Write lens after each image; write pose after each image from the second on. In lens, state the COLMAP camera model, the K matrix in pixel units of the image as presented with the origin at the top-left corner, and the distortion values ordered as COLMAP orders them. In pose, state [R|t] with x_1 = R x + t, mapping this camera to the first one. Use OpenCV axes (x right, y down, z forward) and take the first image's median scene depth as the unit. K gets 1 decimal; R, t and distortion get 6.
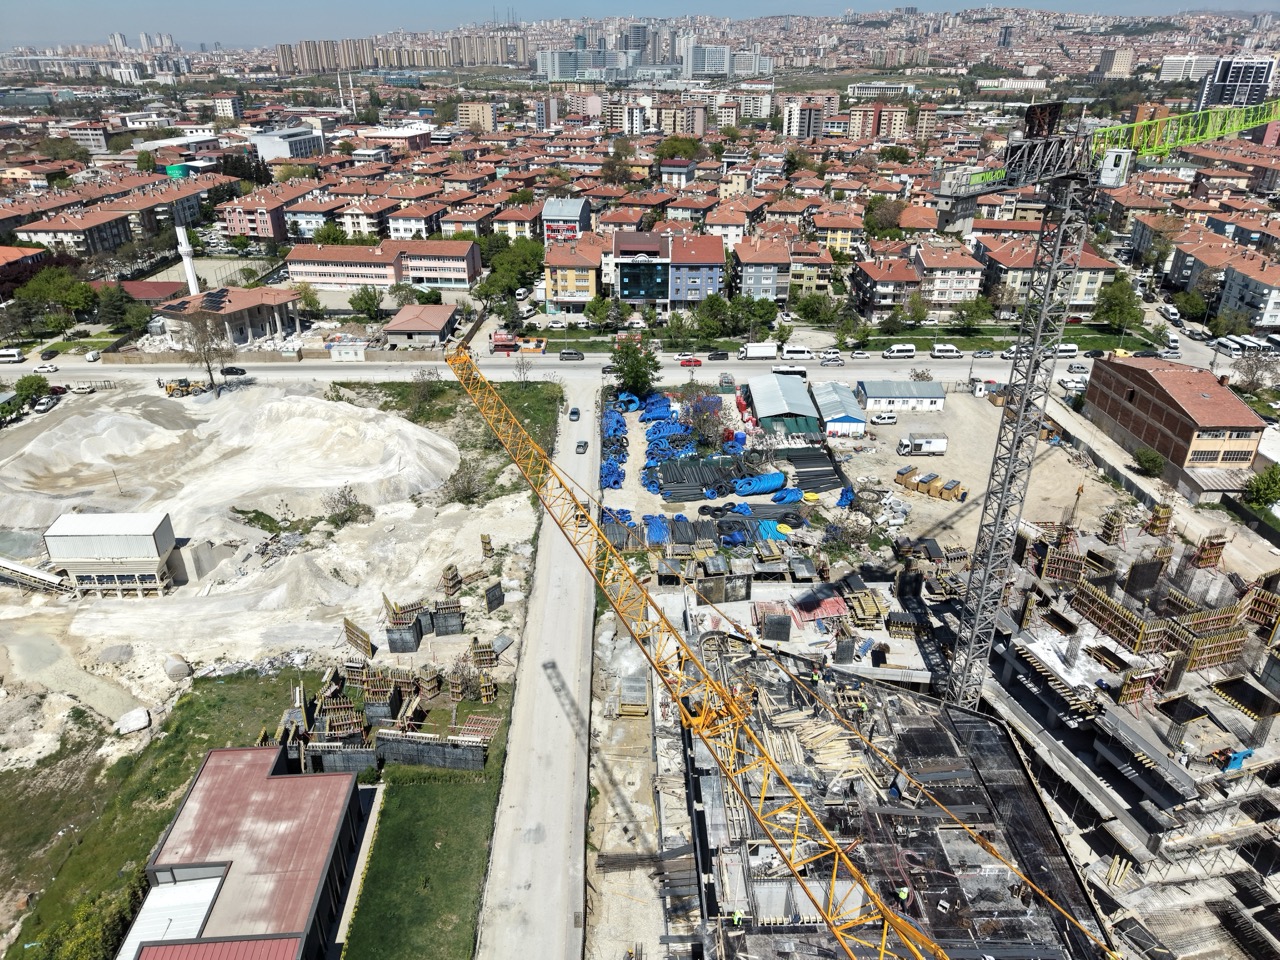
lens RADIAL K [[882.8, 0, 640.0], [0, 882.8, 480.0], [0, 0, 1]] dist [0.010514, 0.005267]
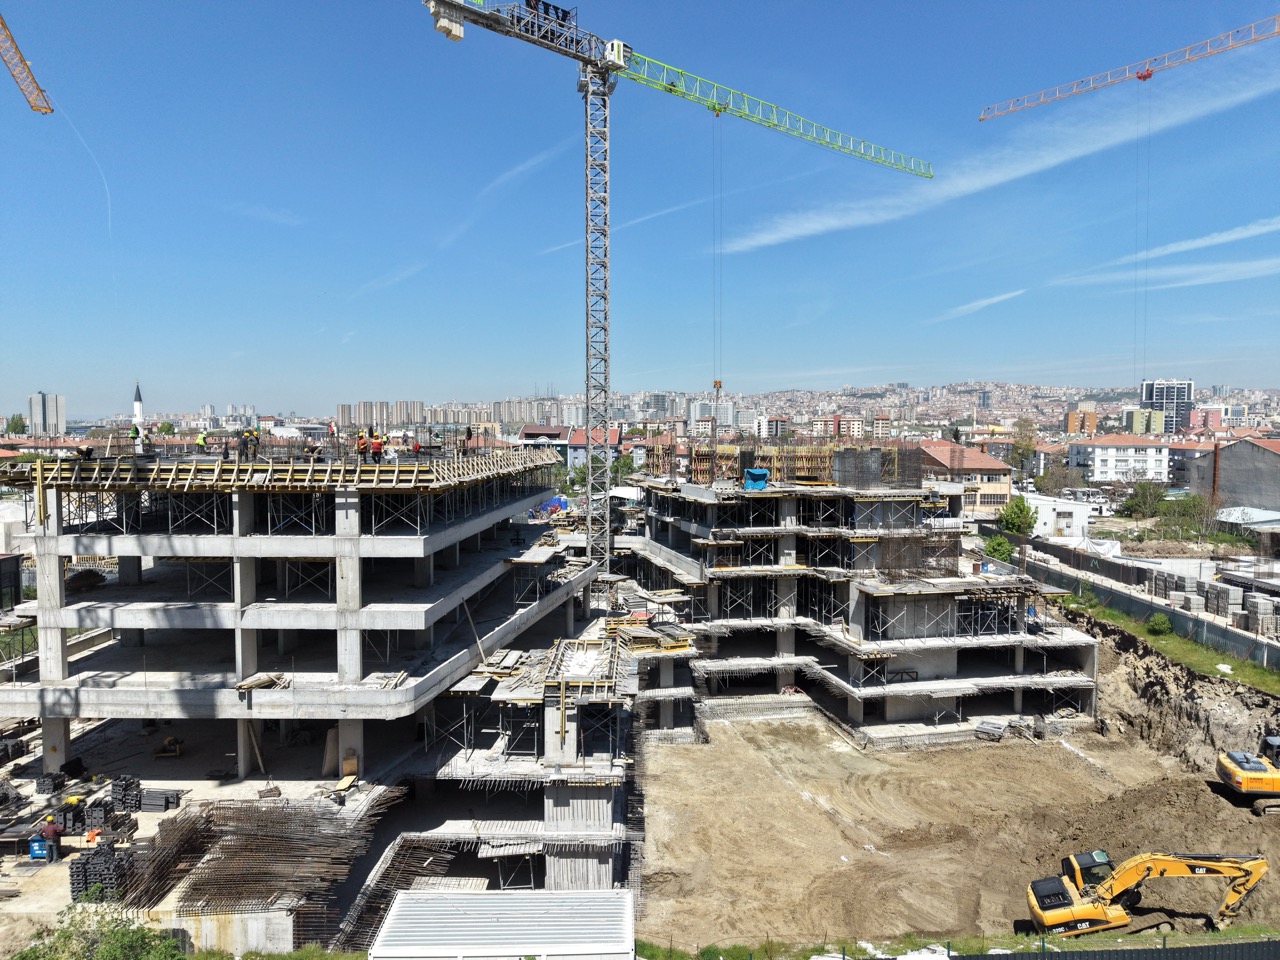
lens RADIAL K [[882.8, 0, 640.0], [0, 882.8, 480.0], [0, 0, 1]] dist [0.010514, 0.005267]
pose [[0.998848, -0.003376, -0.047860, 0.069687], [-0.015837, 0.918417, -0.395296, 0.093932], [0.045290, 0.395599, 0.917306, -0.007256]]
